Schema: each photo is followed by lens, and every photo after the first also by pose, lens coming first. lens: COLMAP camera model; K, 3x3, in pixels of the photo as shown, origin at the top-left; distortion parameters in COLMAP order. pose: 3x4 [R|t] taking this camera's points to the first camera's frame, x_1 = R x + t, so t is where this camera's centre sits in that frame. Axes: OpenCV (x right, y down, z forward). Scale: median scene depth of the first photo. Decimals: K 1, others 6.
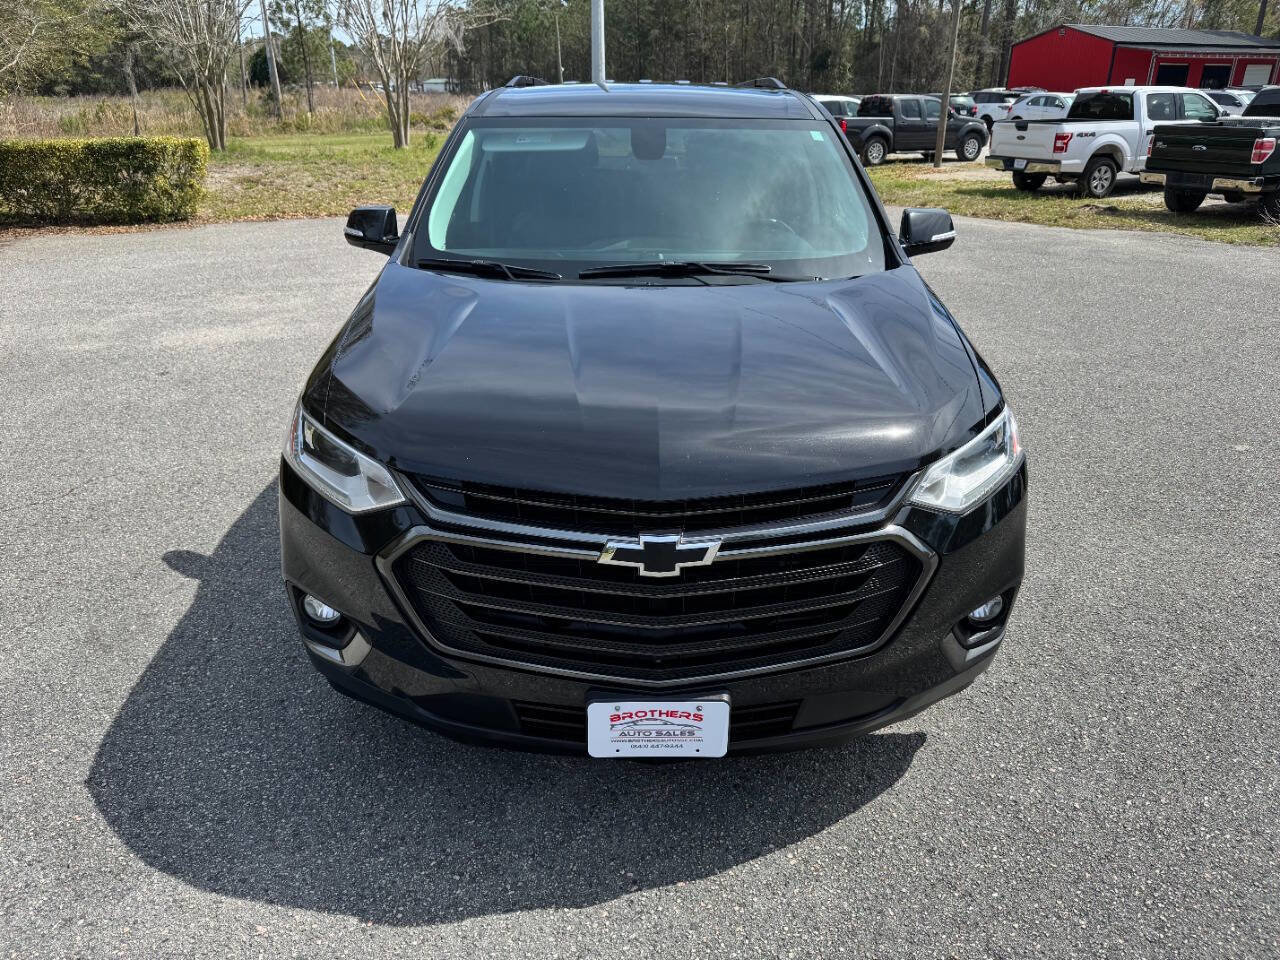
lens RADIAL K [[911.8, 0, 663.9], [0, 911.8, 465.5], [0, 0, 1]] dist [0.018226, -0.022192]
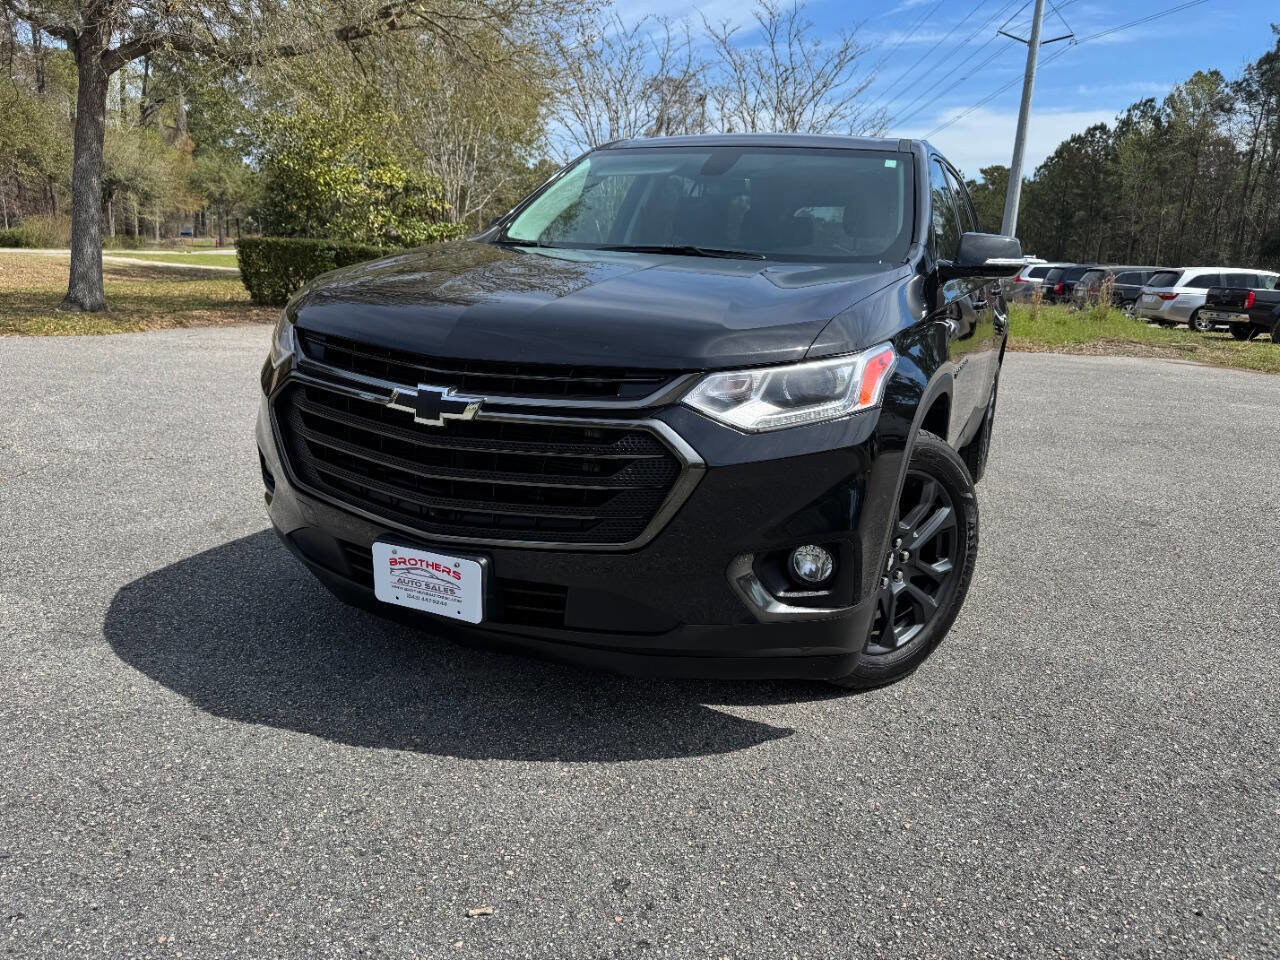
lens RADIAL K [[911.8, 0, 665.7], [0, 911.8, 477.0], [0, 0, 1]] dist [0.018226, -0.022192]
pose [[0.913530, 0.134067, -0.384042, 0.616730], [-0.192622, 0.974137, -0.118129, 0.231787], [0.358273, 0.181889, 0.915728, 0.095050]]
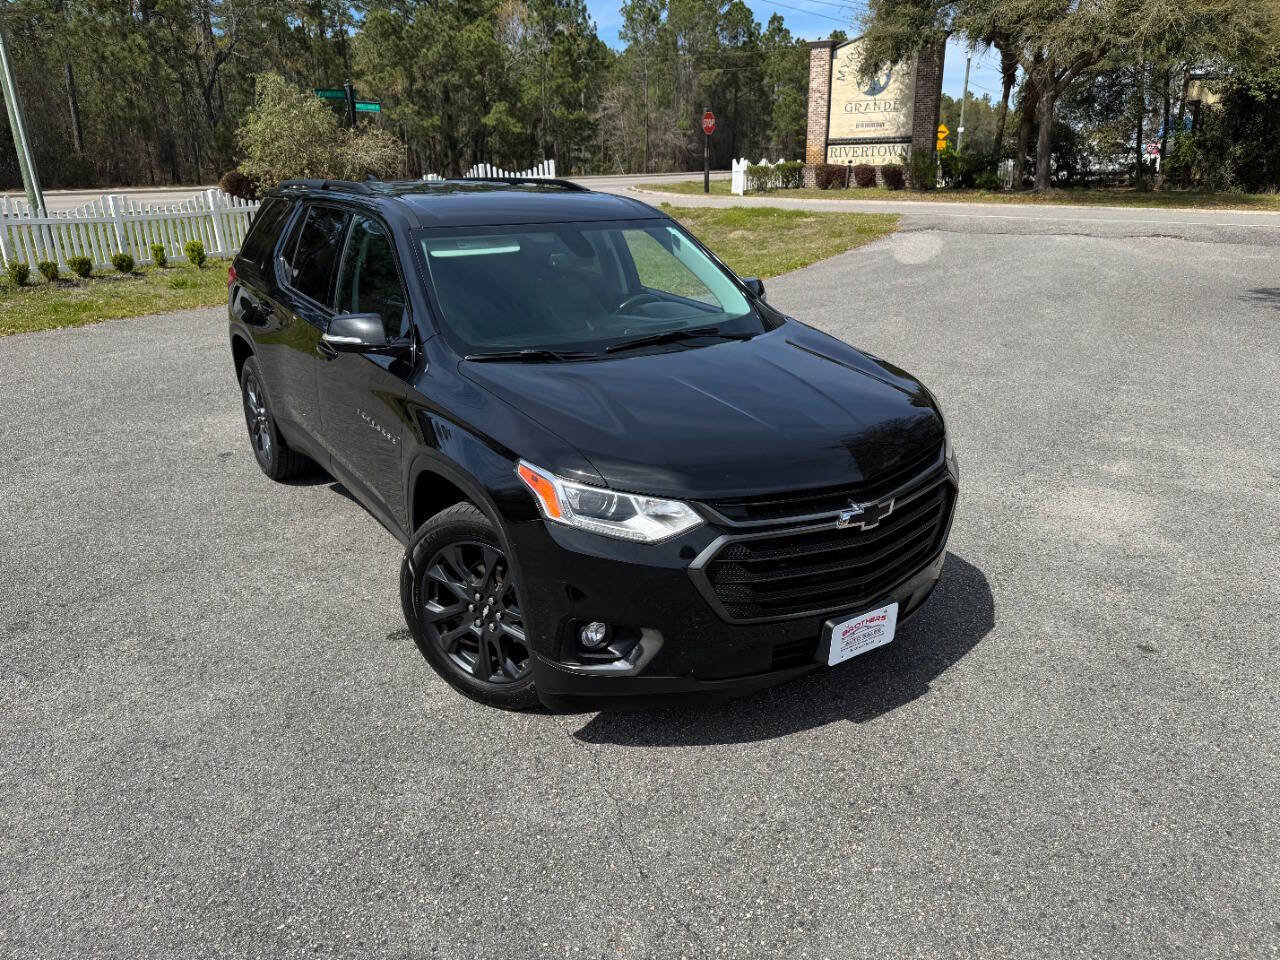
lens RADIAL K [[911.8, 0, 647.4], [0, 911.8, 478.7], [0, 0, 1]] dist [0.018226, -0.022192]
pose [[0.837598, -0.194235, 0.510591, -0.986380], [0.213615, 0.976690, 0.021121, -0.067012], [-0.502791, 0.091379, 0.859564, -0.136795]]
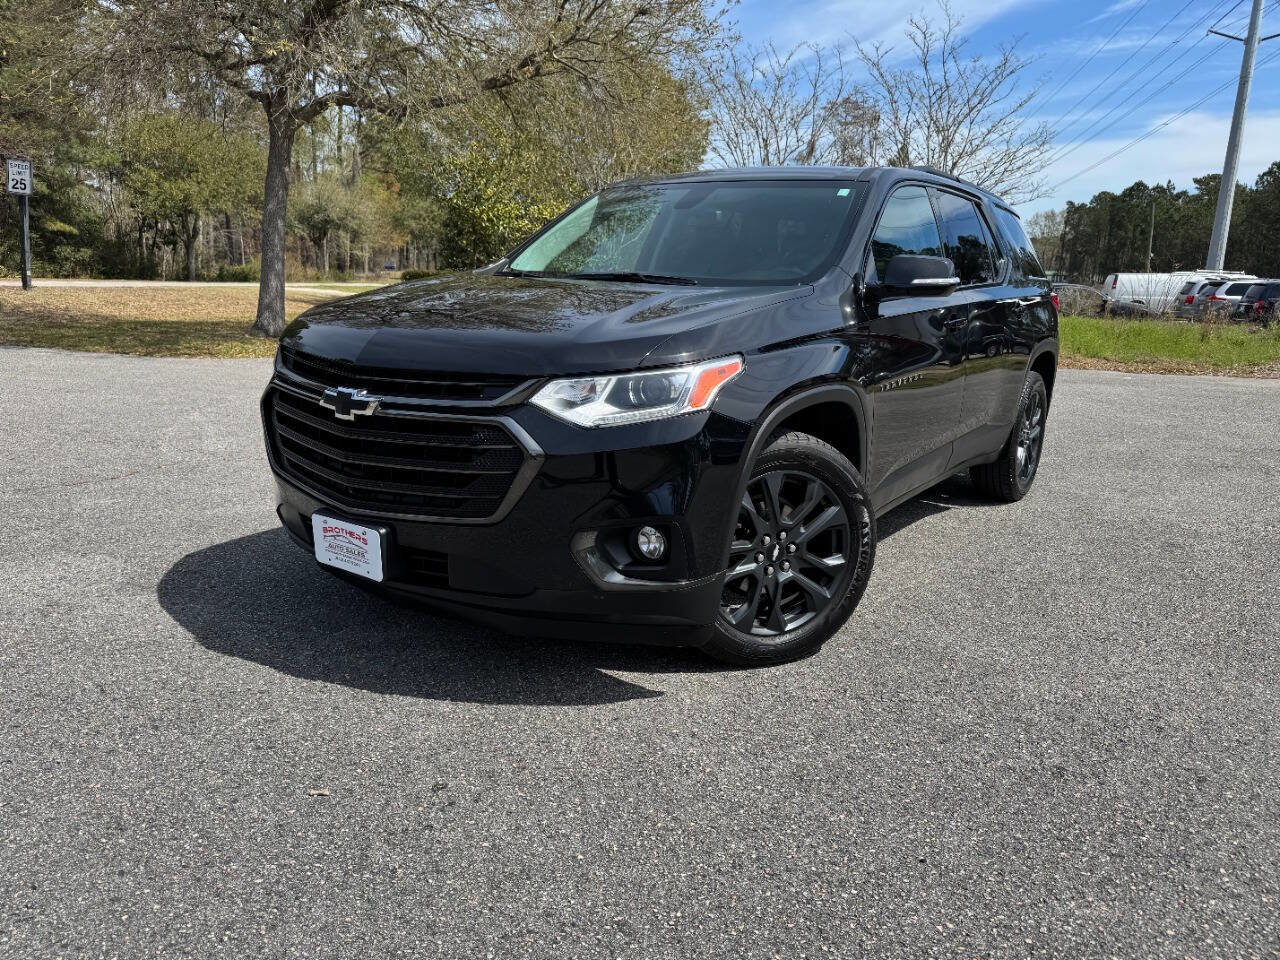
lens RADIAL K [[911.8, 0, 657.8], [0, 911.8, 479.2], [0, 0, 1]] dist [0.018226, -0.022192]
pose [[0.818973, 0.146205, -0.554894, 1.043334], [-0.239514, 0.965830, -0.099021, 0.209093], [0.521456, 0.214001, 0.826007, 0.111617]]
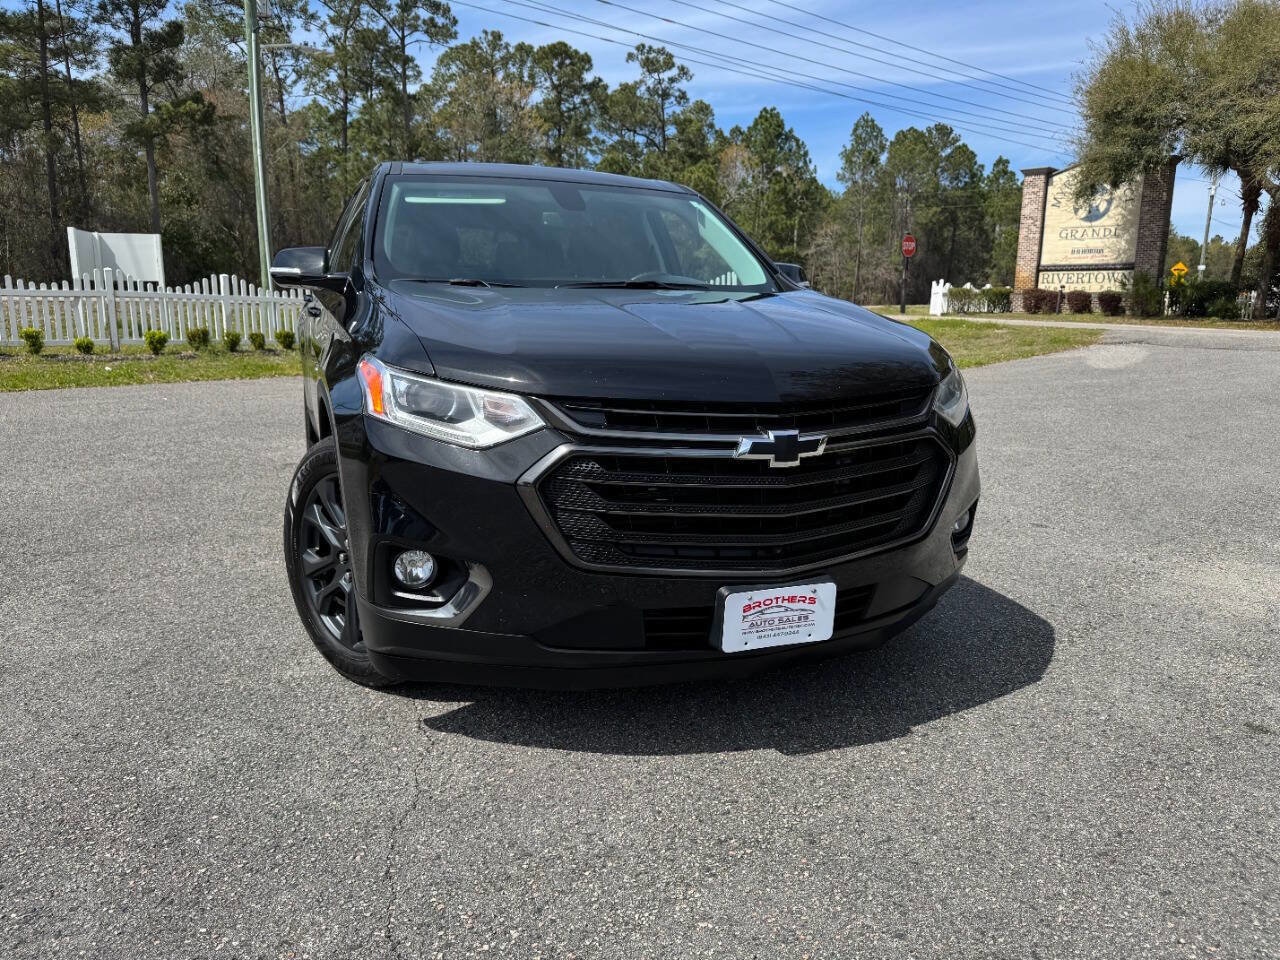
lens RADIAL K [[911.8, 0, 640.7], [0, 911.8, 476.2], [0, 0, 1]] dist [0.018226, -0.022192]
pose [[0.942248, -0.059363, 0.329612, -0.503391], [0.116282, 0.980929, -0.155746, 0.262741], [-0.314080, 0.185079, 0.931182, -0.017846]]
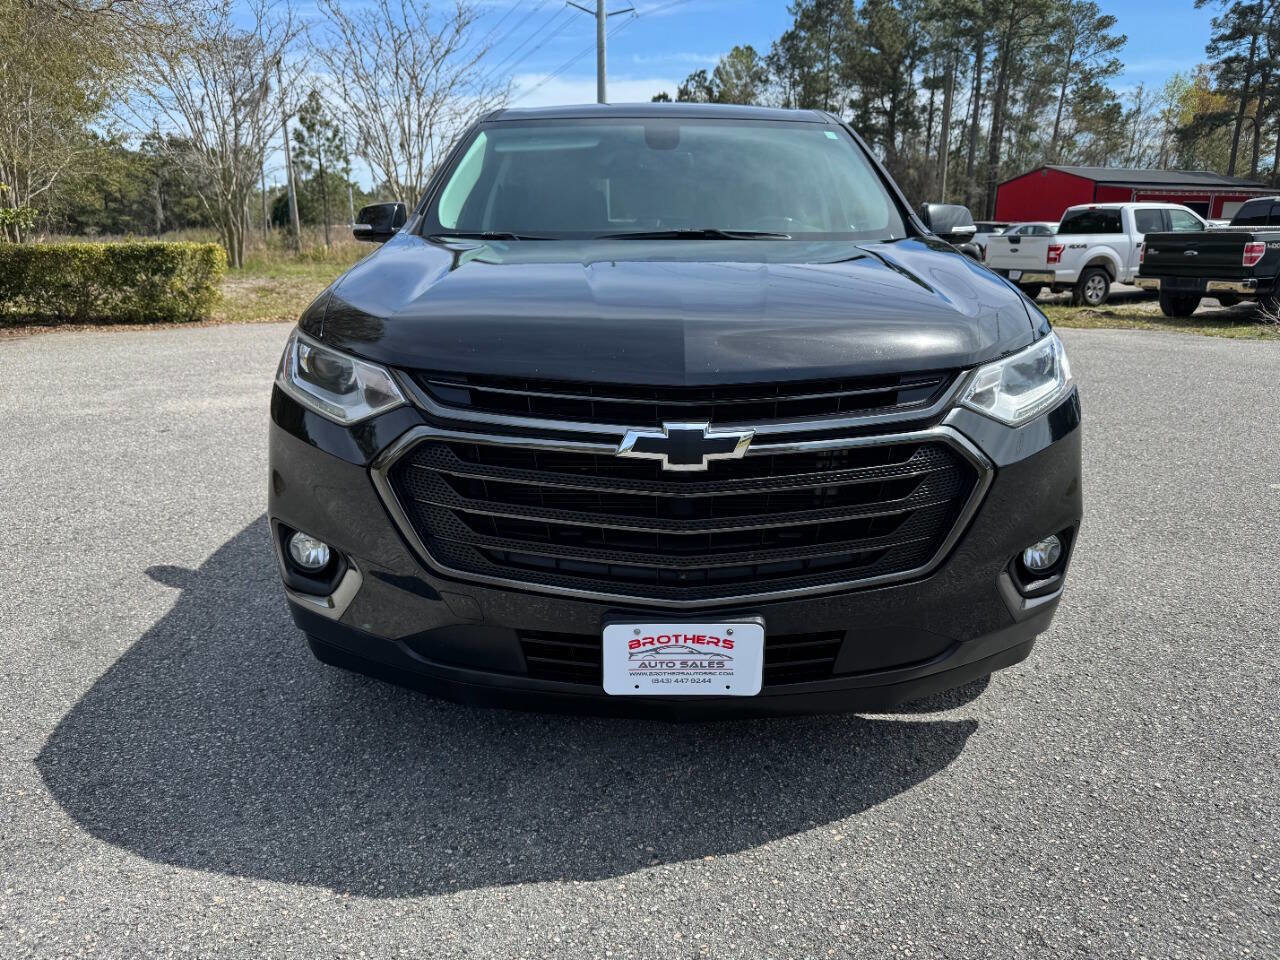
lens RADIAL K [[911.8, 0, 659.3], [0, 911.8, 468.6], [0, 0, 1]] dist [0.018226, -0.022192]
pose [[0.999968, -0.002992, -0.007484, -0.021175], [0.001973, 0.991157, -0.132680, 0.213995], [0.007815, 0.132661, 0.991131, 0.101022]]
